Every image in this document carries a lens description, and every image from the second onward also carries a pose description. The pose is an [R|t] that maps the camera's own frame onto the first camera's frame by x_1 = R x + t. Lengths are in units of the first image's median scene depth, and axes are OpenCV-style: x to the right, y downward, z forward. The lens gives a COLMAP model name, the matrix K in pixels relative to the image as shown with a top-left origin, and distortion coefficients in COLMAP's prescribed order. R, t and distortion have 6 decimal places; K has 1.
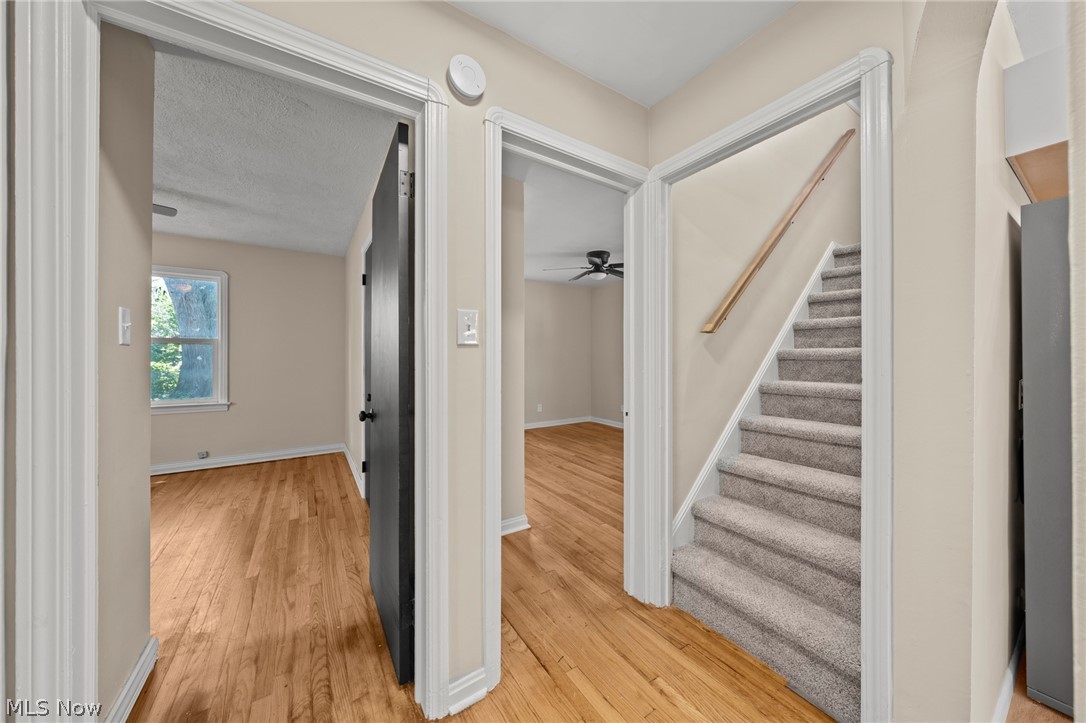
lens RADIAL K [[370.2, 0, 543.0], [0, 370.2, 361.5], [0, 0, 1]] dist [-0.000073, 0.000000]
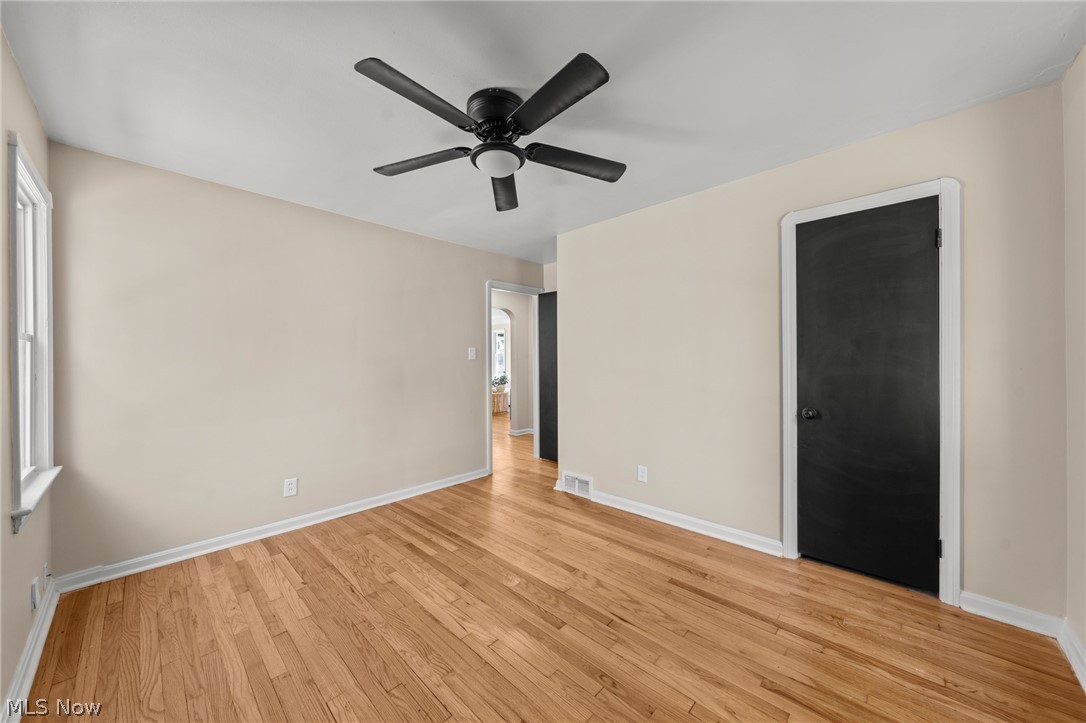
lens RADIAL K [[386.1, 0, 543.0], [0, 386.1, 361.5], [0, 0, 1]] dist [0.000089, 0.000011]
pose [[-0.970983, 0.009446, -0.238962, 0.235673], [0.005951, 0.999865, 0.015341, -0.035043], [0.239075, 0.013474, -0.970908, 1.647789]]
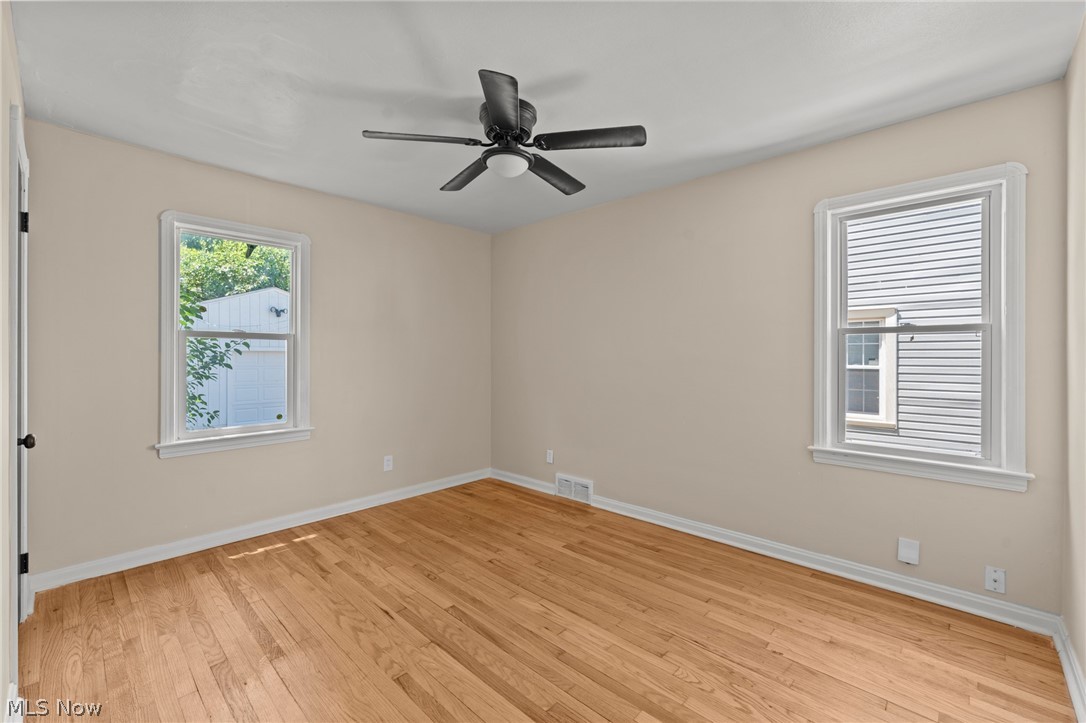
lens RADIAL K [[451.7, 0, 543.0], [0, 451.7, 361.5], [0, 0, 1]] dist [0.001325, 0.000172]
pose [[0.970515, -0.000782, 0.241039, 0.077041], [0.000127, 0.999996, 0.002735, -0.020023], [-0.241041, -0.002624, 0.970511, 0.589520]]
